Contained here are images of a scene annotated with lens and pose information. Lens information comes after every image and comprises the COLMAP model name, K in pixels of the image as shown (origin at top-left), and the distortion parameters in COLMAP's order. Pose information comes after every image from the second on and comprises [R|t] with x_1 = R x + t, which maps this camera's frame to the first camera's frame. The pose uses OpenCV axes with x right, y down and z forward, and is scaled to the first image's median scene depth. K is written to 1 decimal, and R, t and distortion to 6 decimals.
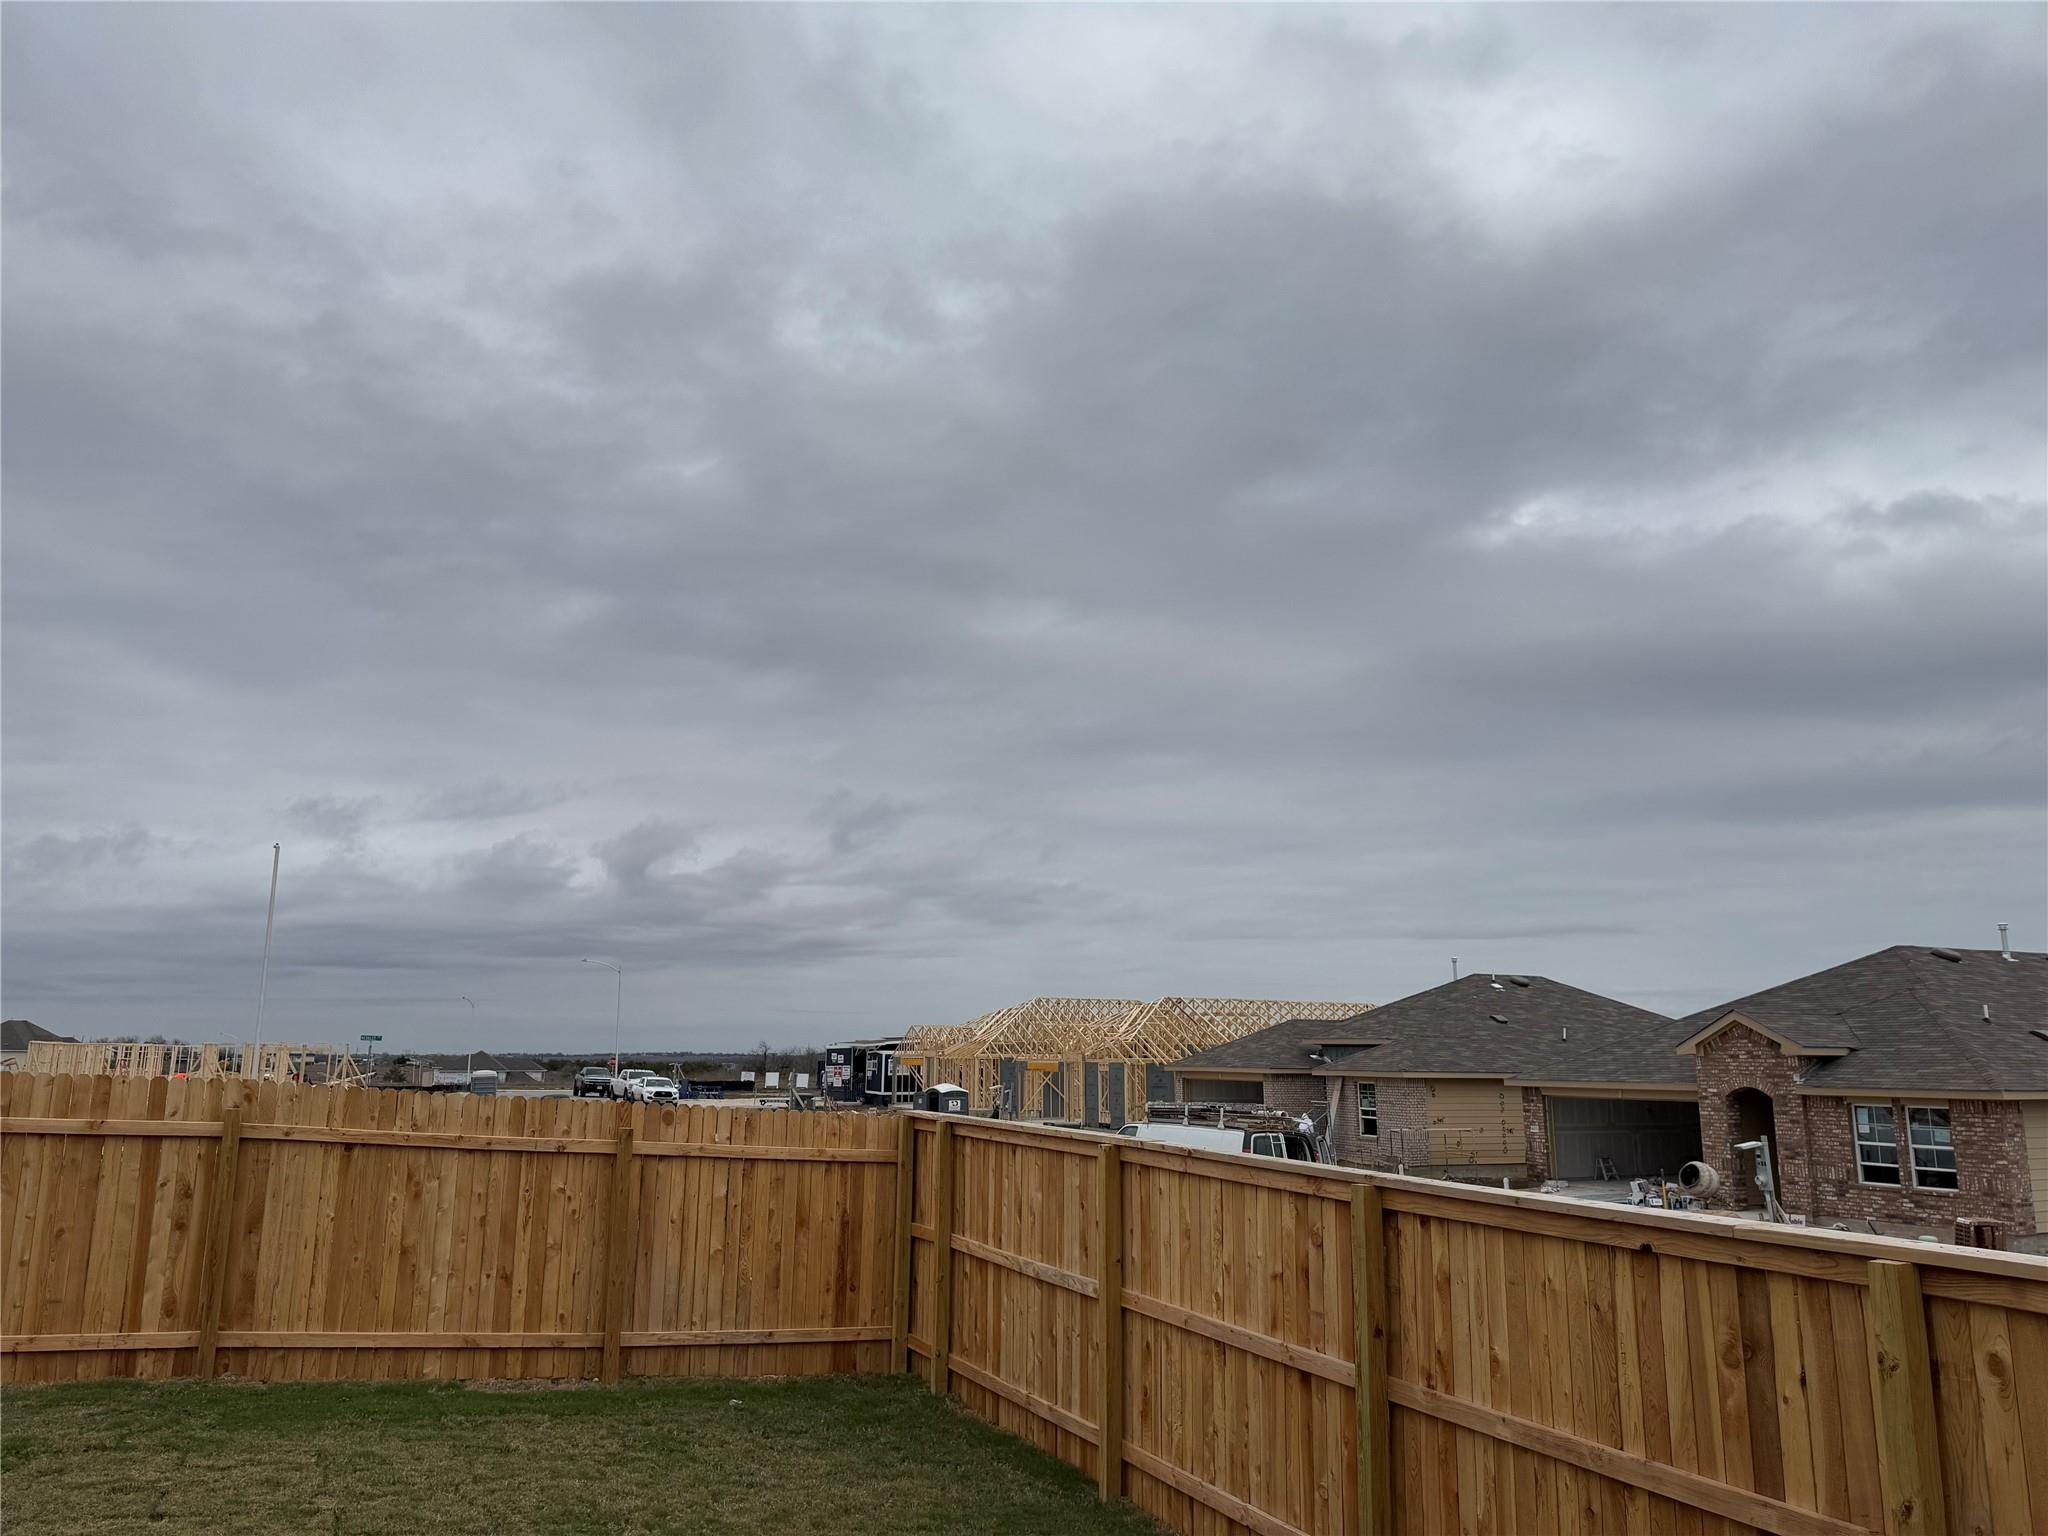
lens RADIAL K [[1427.5, 0, 1017.9], [0, 1427.5, 784.3], [0, 0, 1]] dist [0.066382, -0.072014]
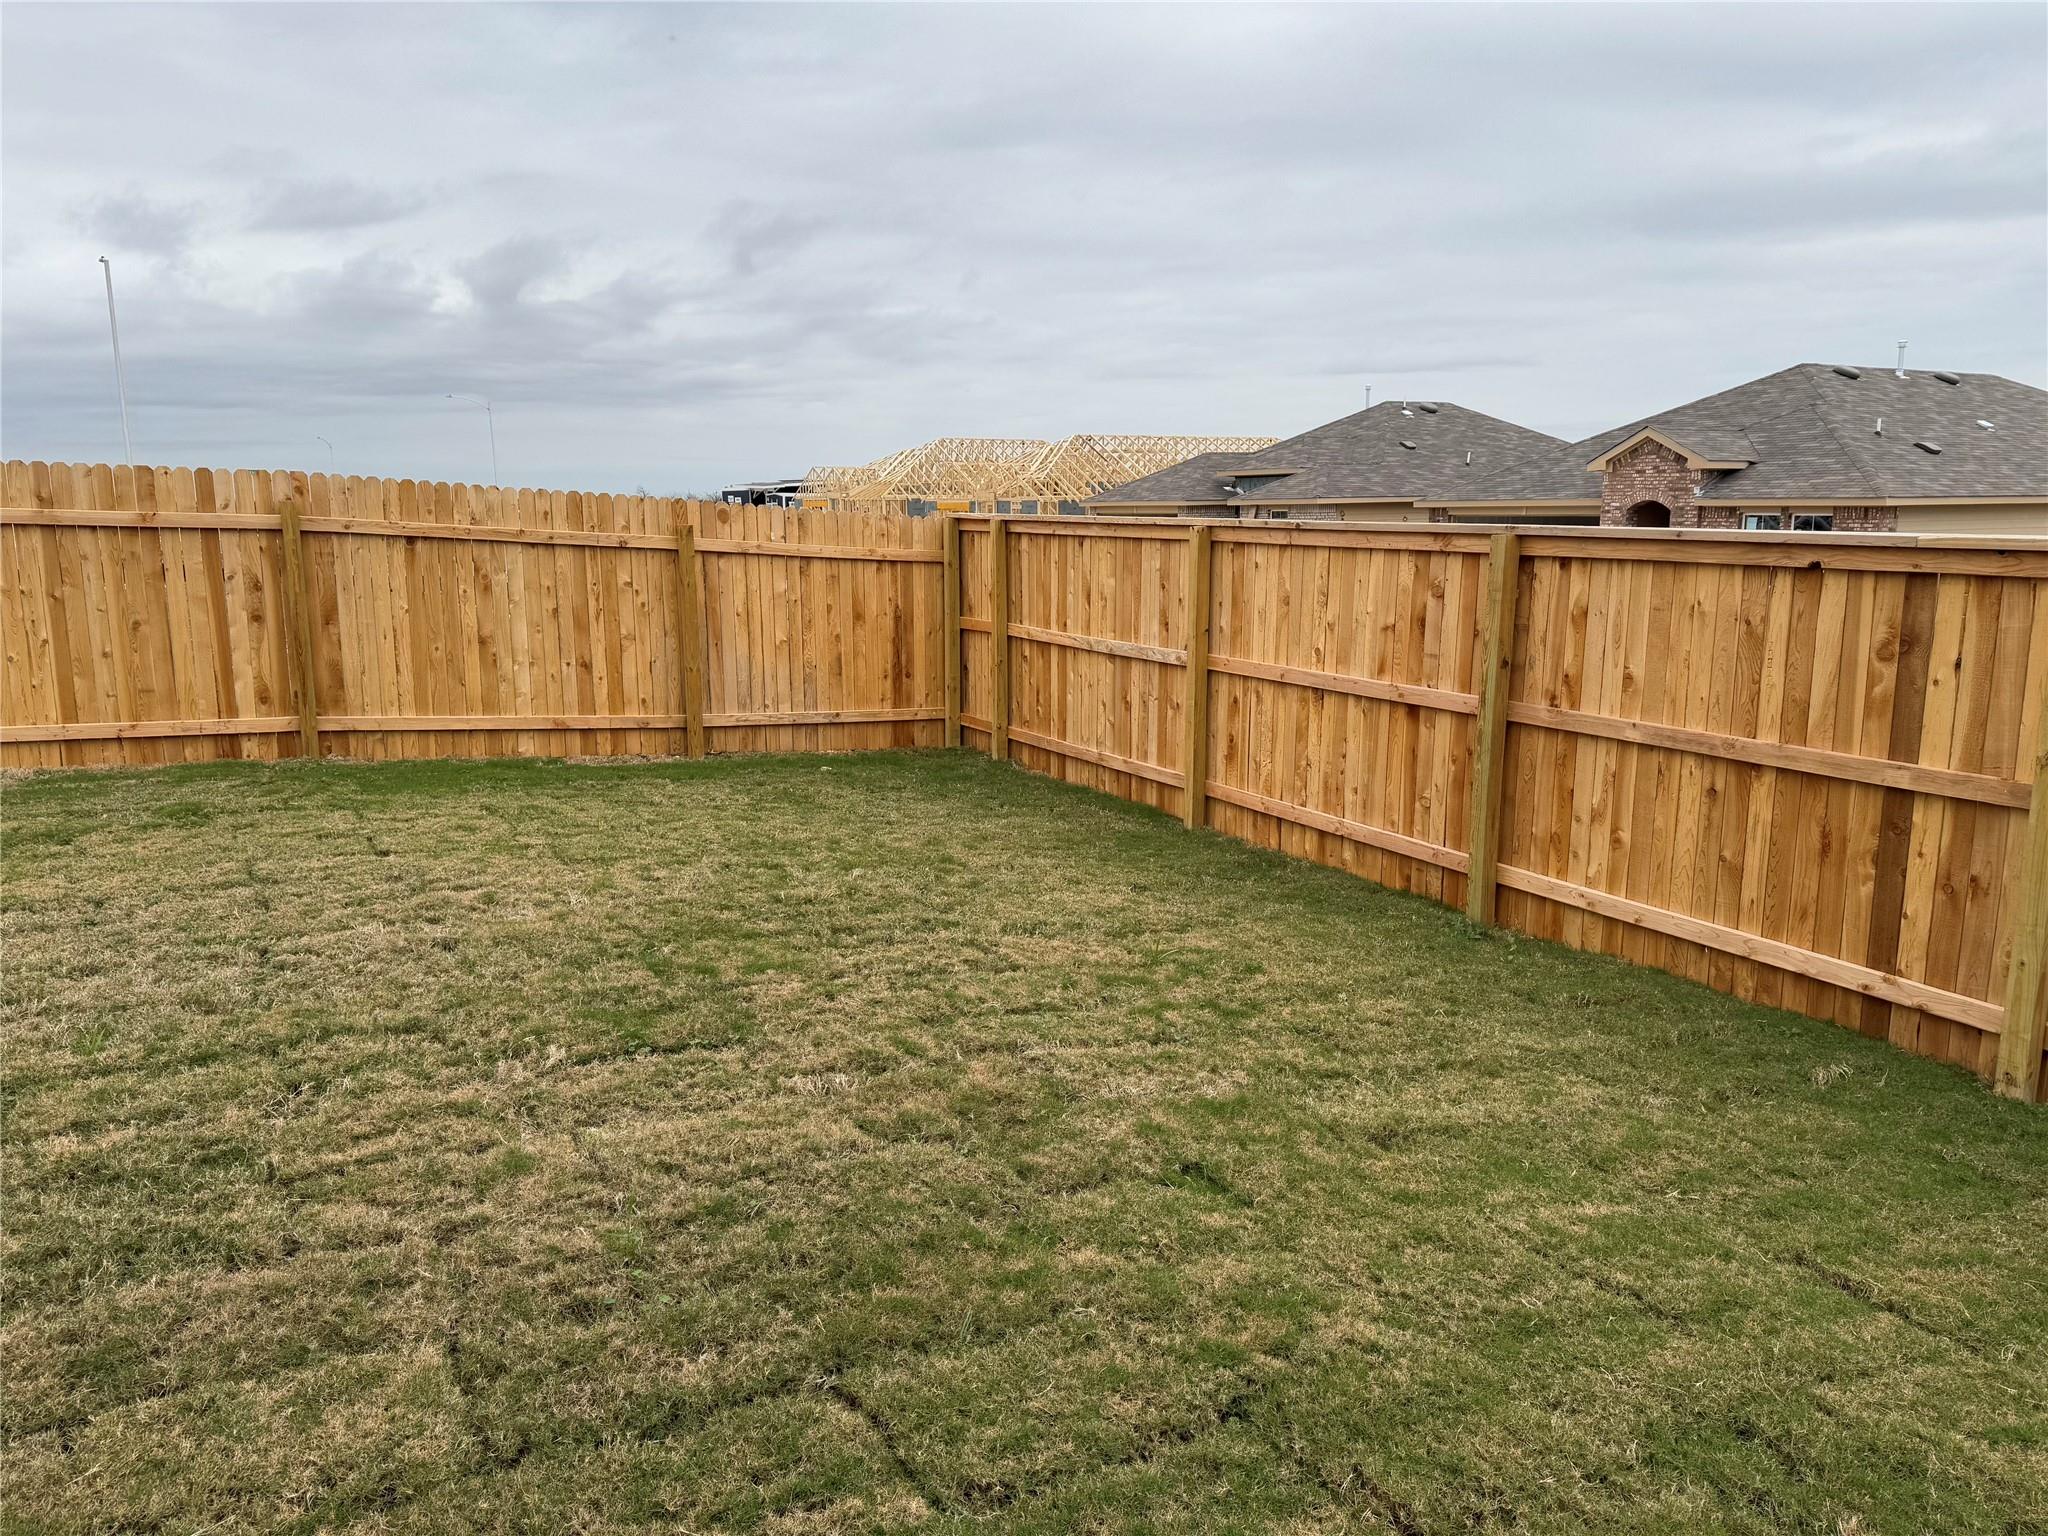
lens RADIAL K [[1427.5, 0, 1022.4], [0, 1427.5, 758.0], [0, 0, 1]] dist [0.066382, -0.072014]
pose [[0.995994, -0.027501, 0.085088, -0.103323], [-0.004684, 0.934181, 0.356768, 0.027184], [-0.089299, -0.355738, 0.930310, -0.007773]]
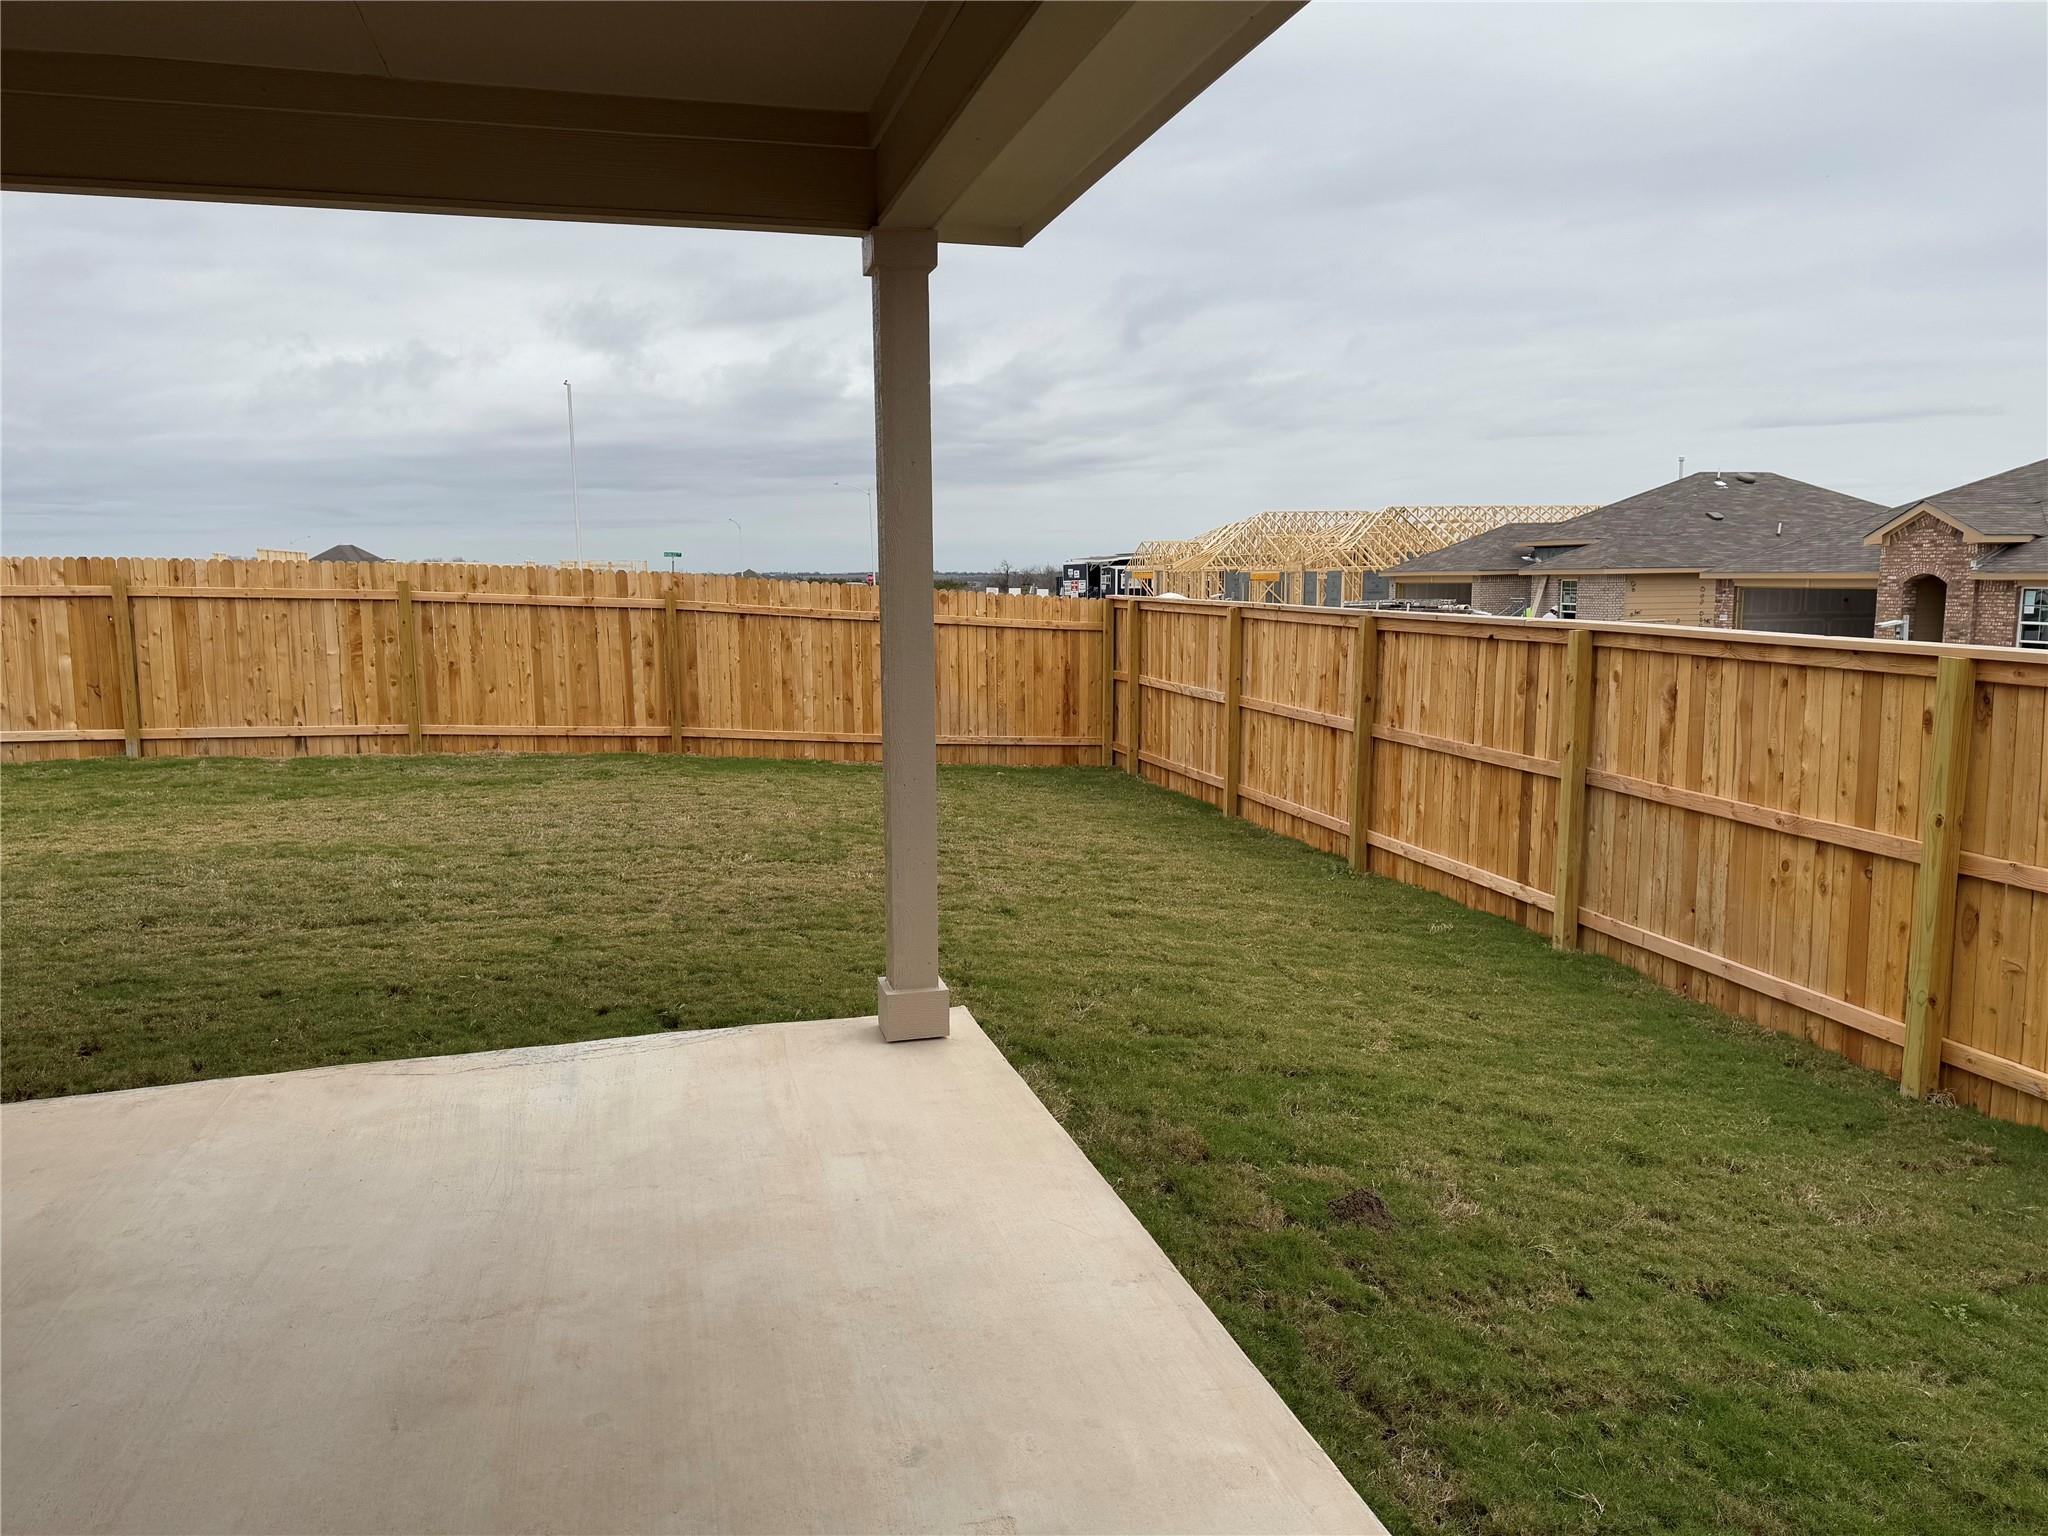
lens RADIAL K [[1427.5, 0, 1035.5], [0, 1427.5, 781.4], [0, 0, 1]] dist [0.066382, -0.072014]
pose [[0.988471, 0.006705, -0.151260, 0.056508], [0.043182, 0.945043, 0.324083, -0.046234], [0.145120, -0.326879, 0.933858, -0.326488]]
